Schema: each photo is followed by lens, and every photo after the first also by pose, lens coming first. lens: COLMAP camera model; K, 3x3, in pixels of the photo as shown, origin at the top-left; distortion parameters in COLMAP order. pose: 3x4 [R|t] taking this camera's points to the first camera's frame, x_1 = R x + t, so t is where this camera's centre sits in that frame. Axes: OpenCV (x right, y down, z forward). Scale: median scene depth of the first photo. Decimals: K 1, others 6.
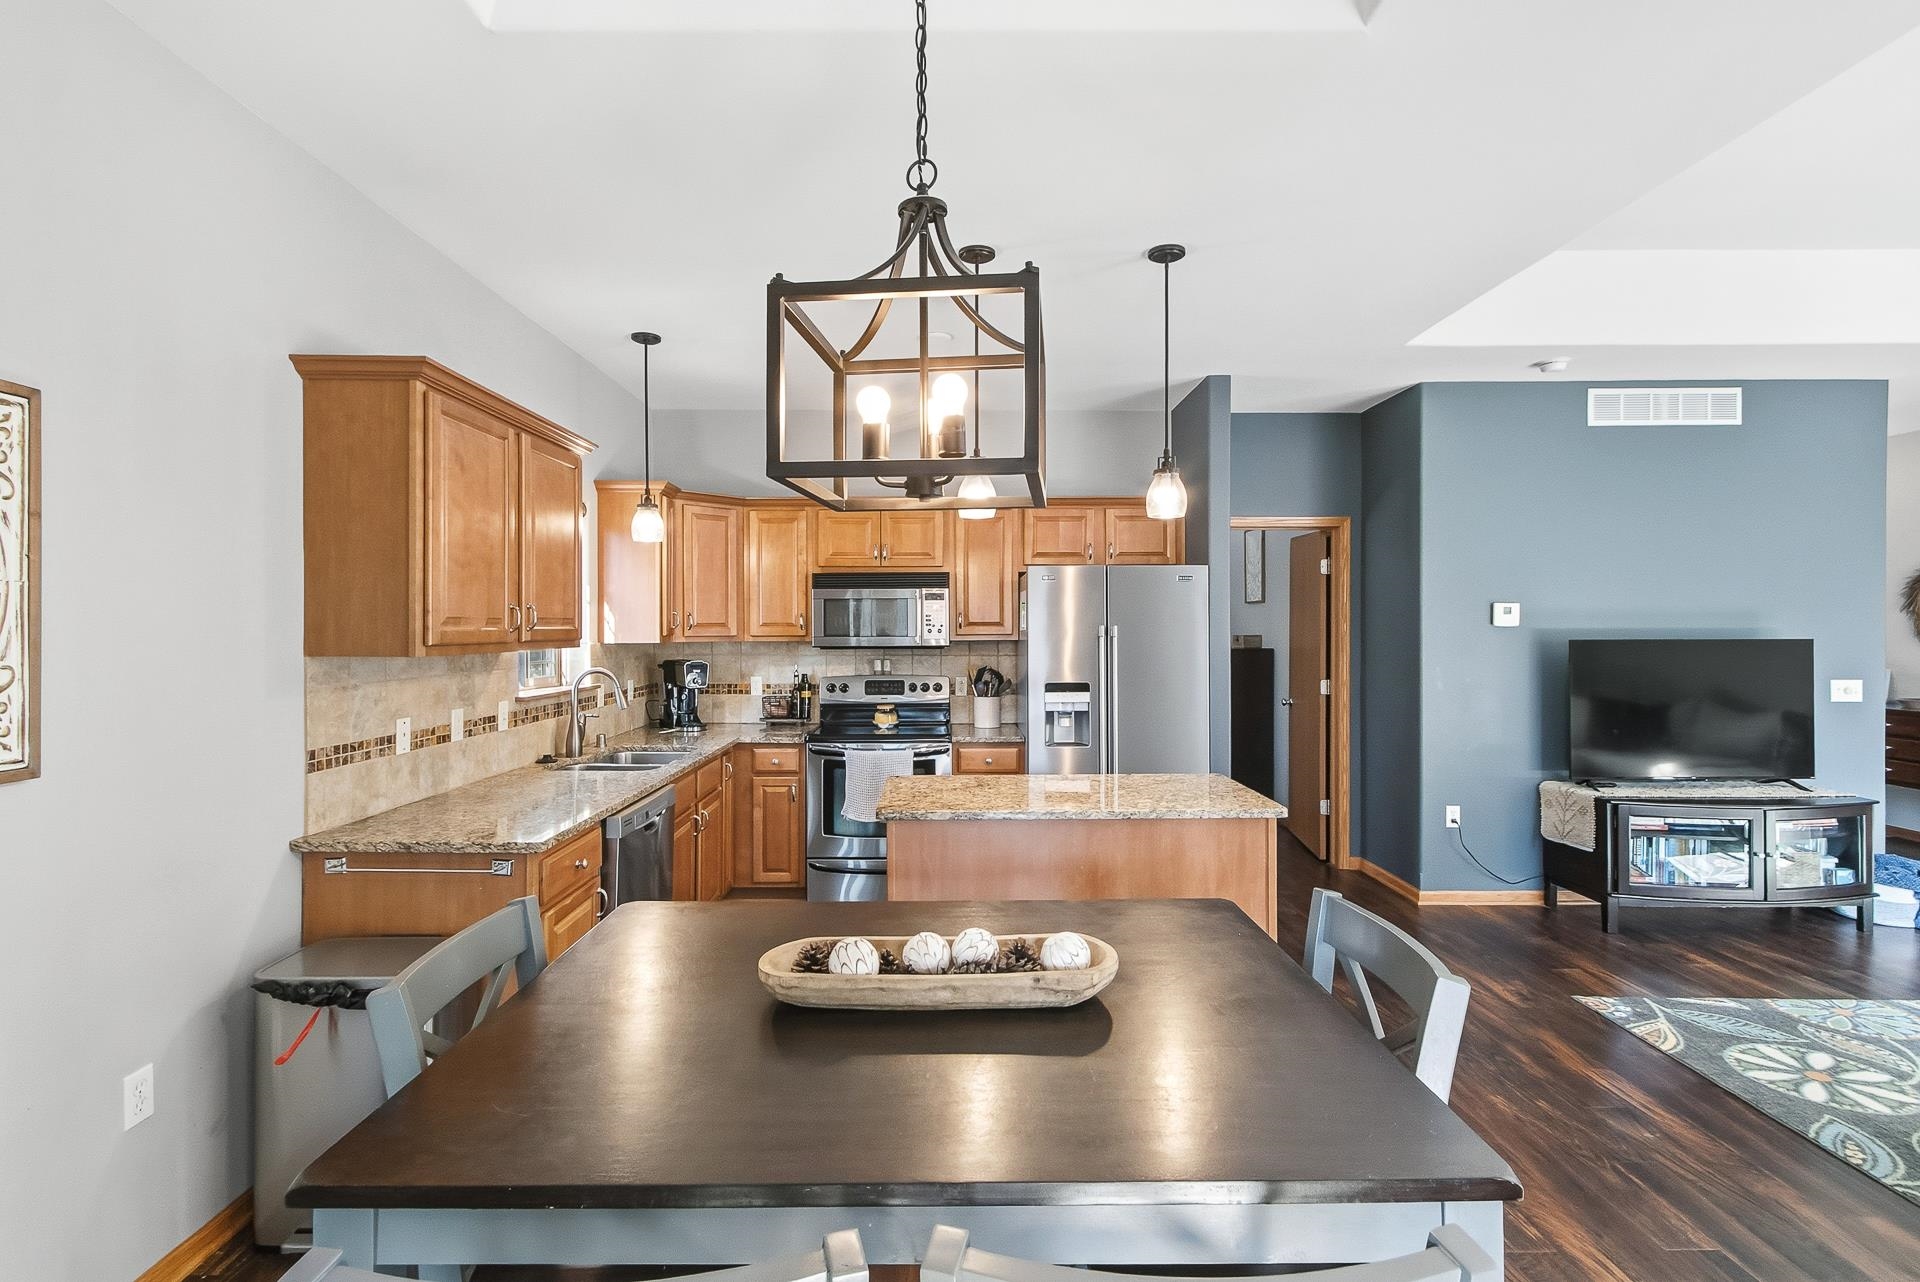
lens RADIAL K [[909.5, 0, 938.9], [0, 909.5, 632.0], [0, 0, 1]] dist [0.002846, 0.001579]
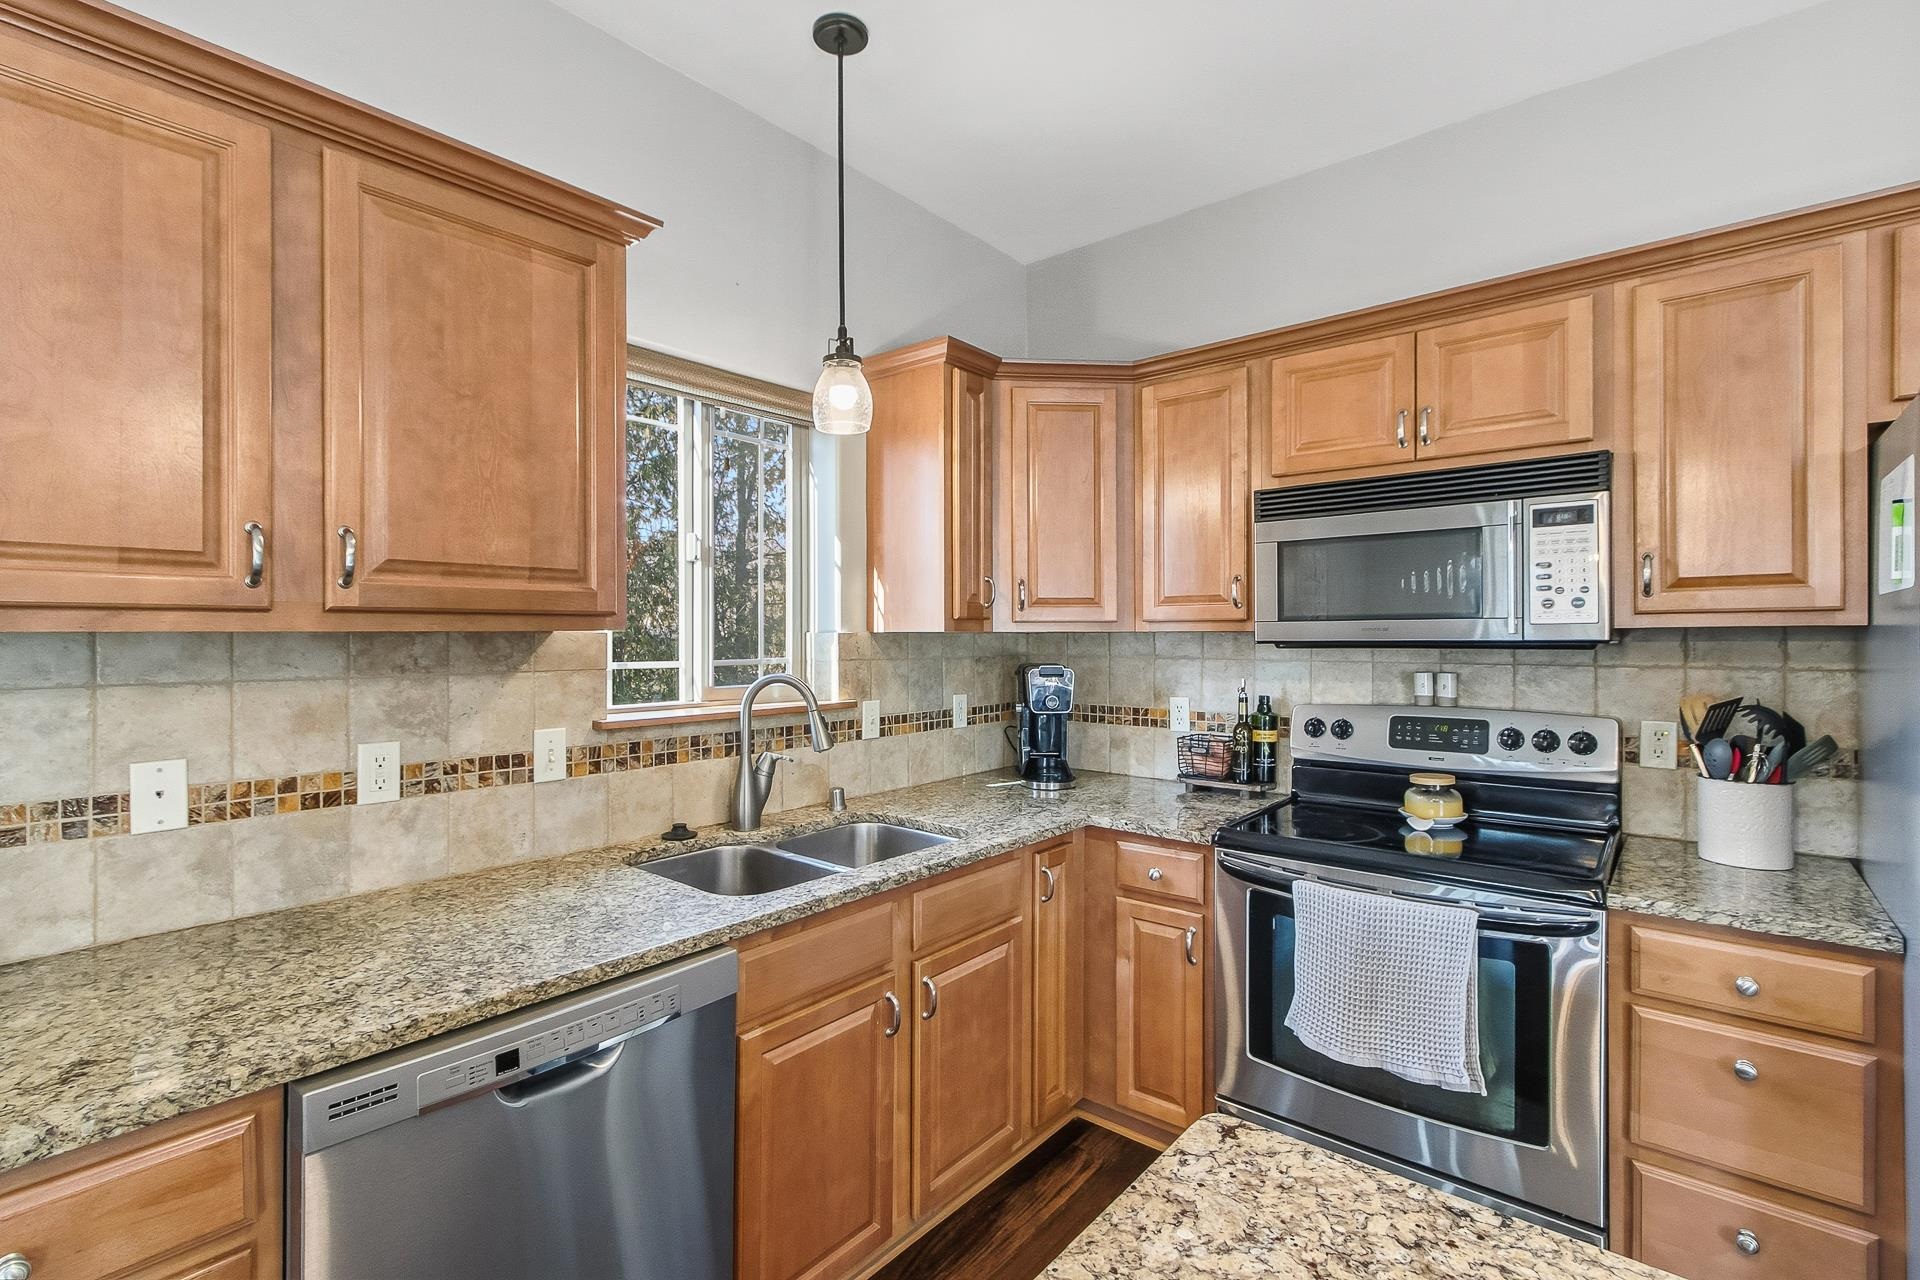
lens RADIAL K [[884.6, 0, 939.7], [0, 884.6, 640.6], [0, 0, 1]] dist [0.003472, -0.000021]
pose [[0.765569, 0.002918, -0.643347, 0.038119], [-0.002622, 0.999996, 0.001416, 0.016247], [0.643348, 0.000603, 0.765573, 0.565330]]
